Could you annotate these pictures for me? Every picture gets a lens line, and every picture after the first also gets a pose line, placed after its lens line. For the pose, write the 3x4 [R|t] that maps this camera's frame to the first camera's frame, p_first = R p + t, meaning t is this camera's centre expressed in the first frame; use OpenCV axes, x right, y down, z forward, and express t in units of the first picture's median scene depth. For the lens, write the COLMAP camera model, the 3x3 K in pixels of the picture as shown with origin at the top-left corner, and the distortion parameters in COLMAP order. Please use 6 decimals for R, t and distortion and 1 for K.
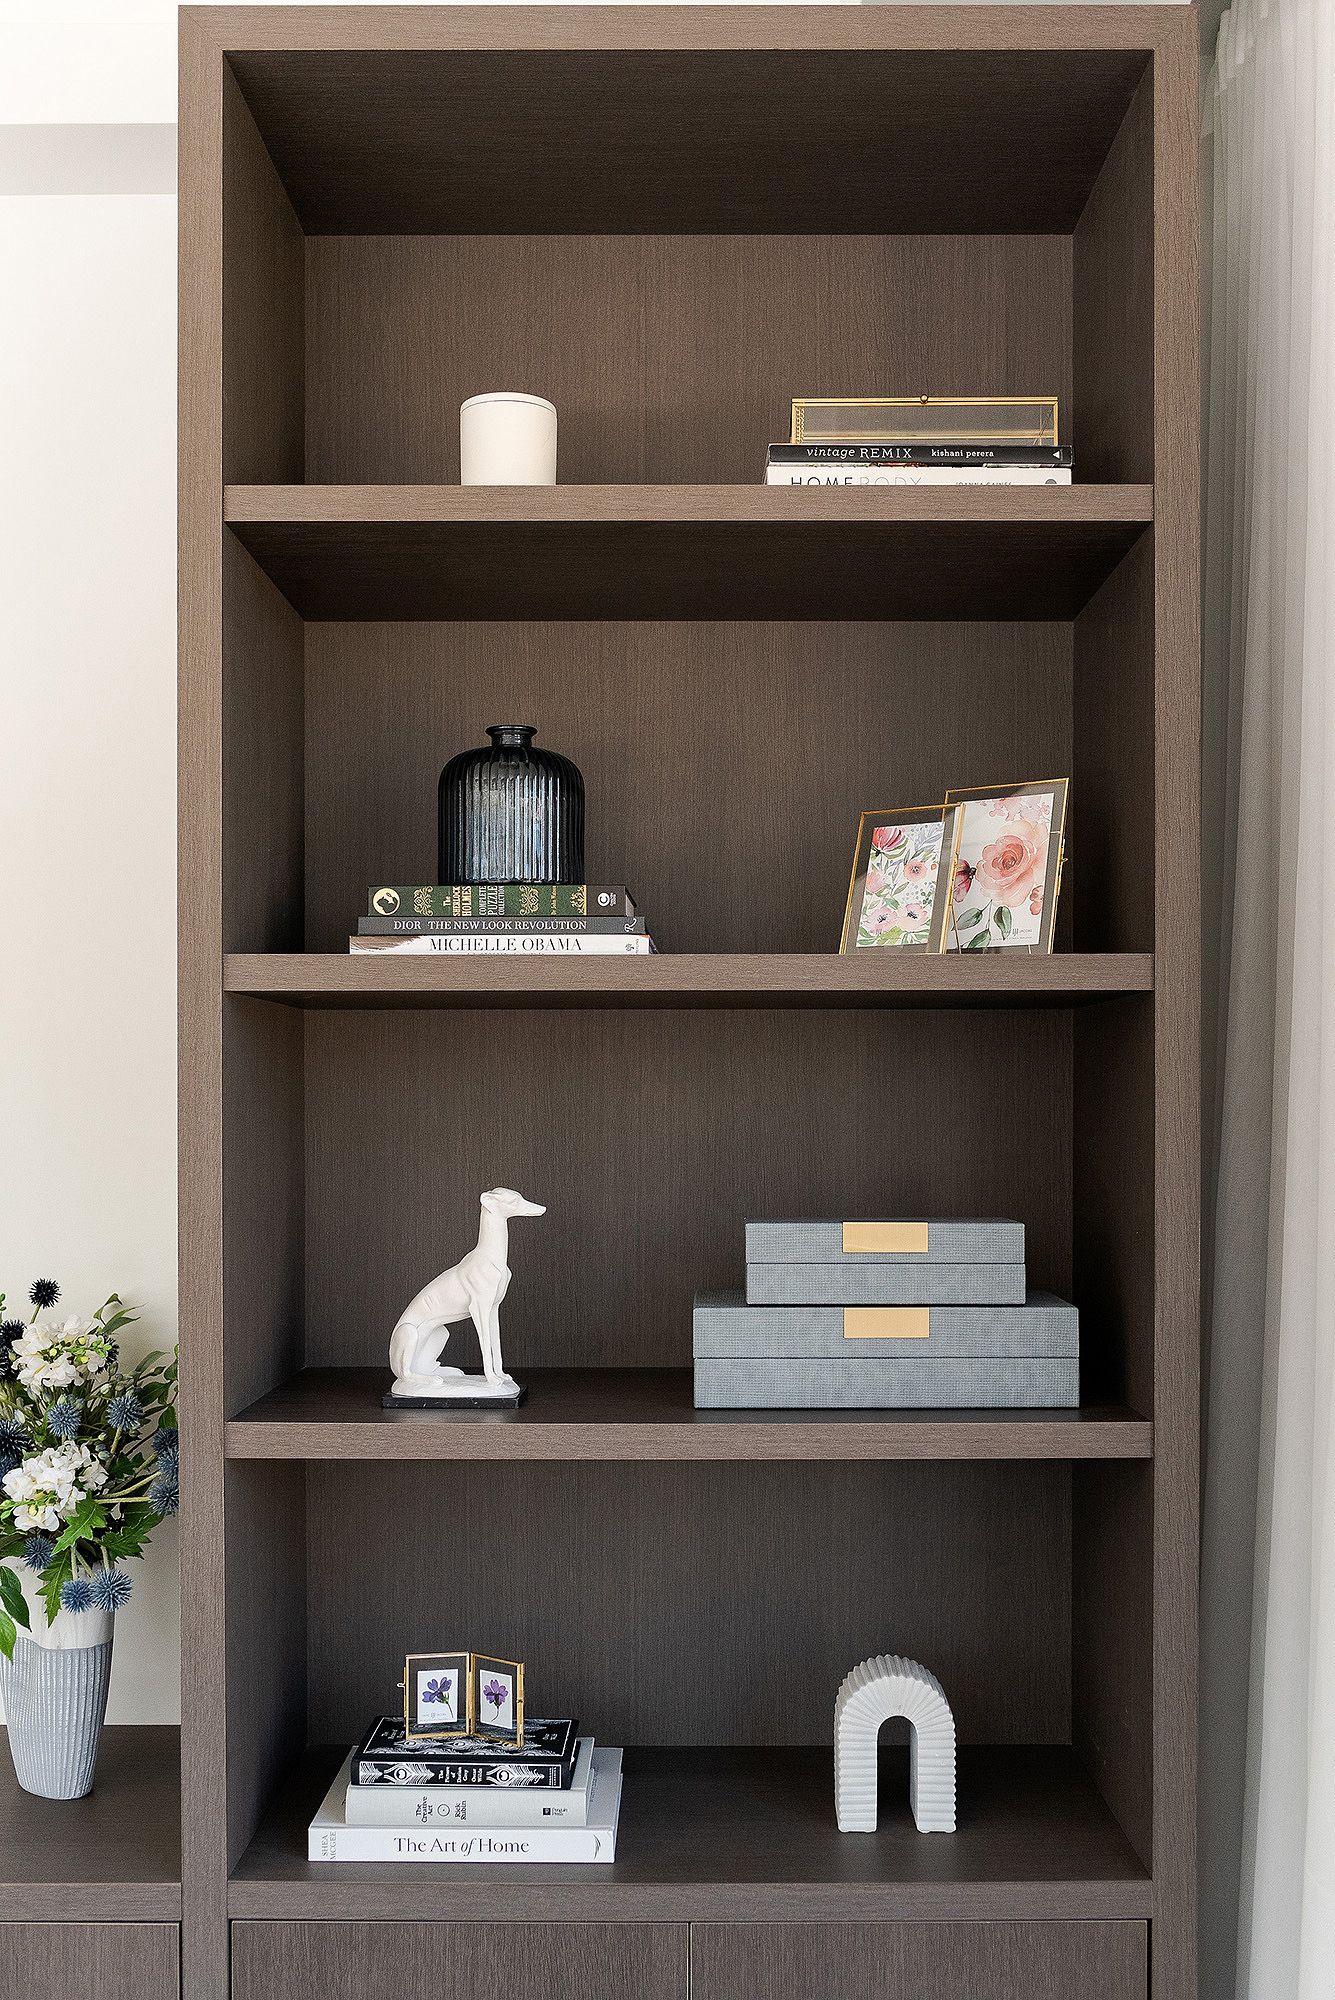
lens RADIAL K [[2009.2, 0, 667.5], [0, 2009.2, 1000.0], [0, 0, 1]] dist [0.003279, -0.354295]
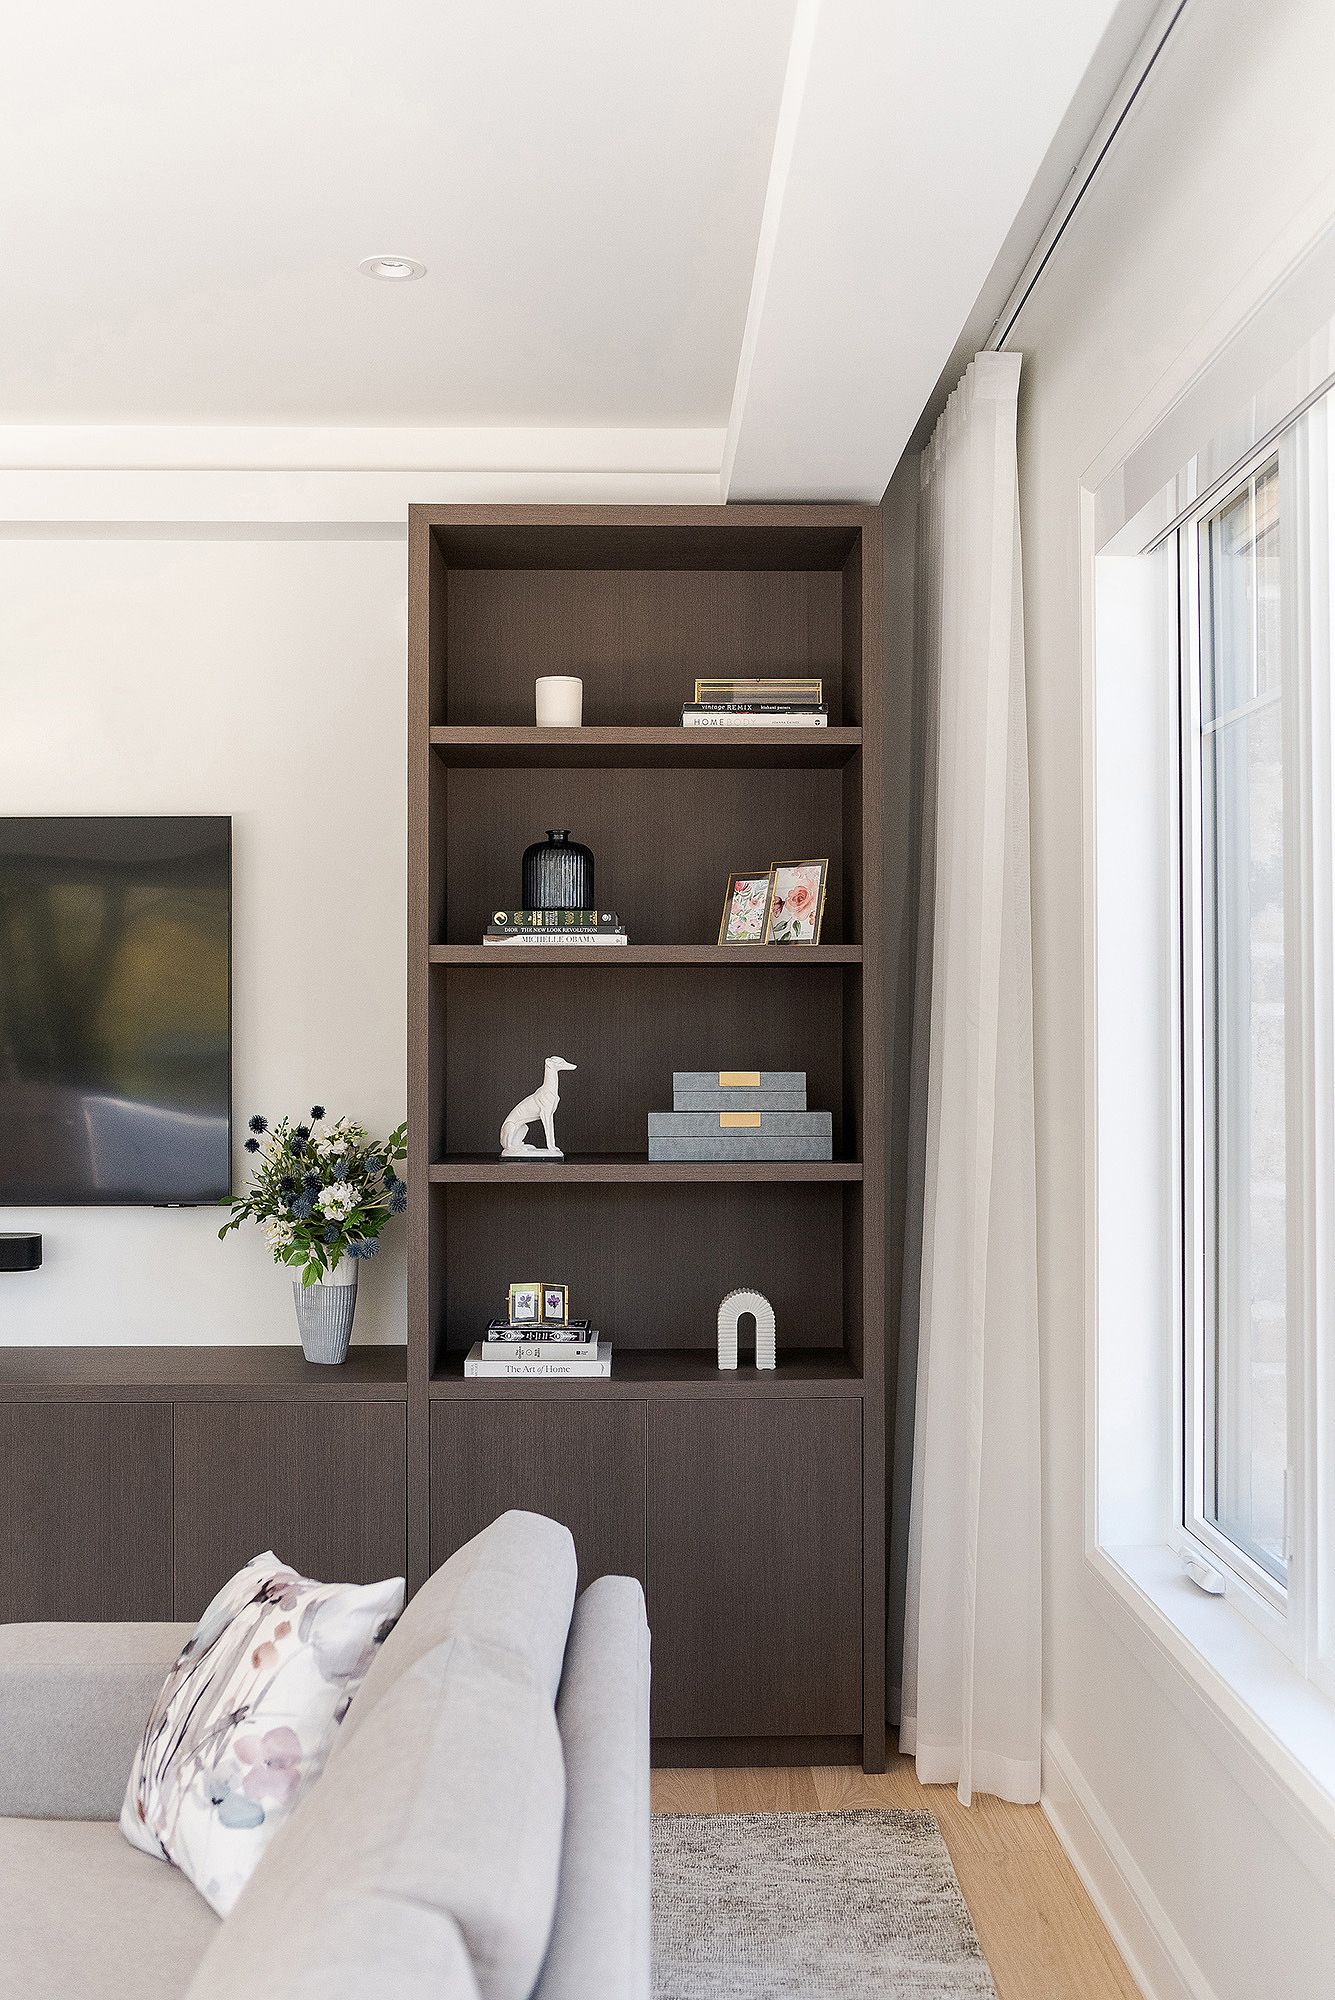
lens RADIAL K [[2009.2, 0, 667.5], [0, 2009.2, 1000.0], [0, 0, 1]] dist [0.003279, -0.354295]
pose [[0.999510, -0.000963, 0.031274, -0.032325], [-0.000205, 0.999303, 0.037335, -0.042390], [-0.031288, -0.037323, 0.998813, -1.089405]]
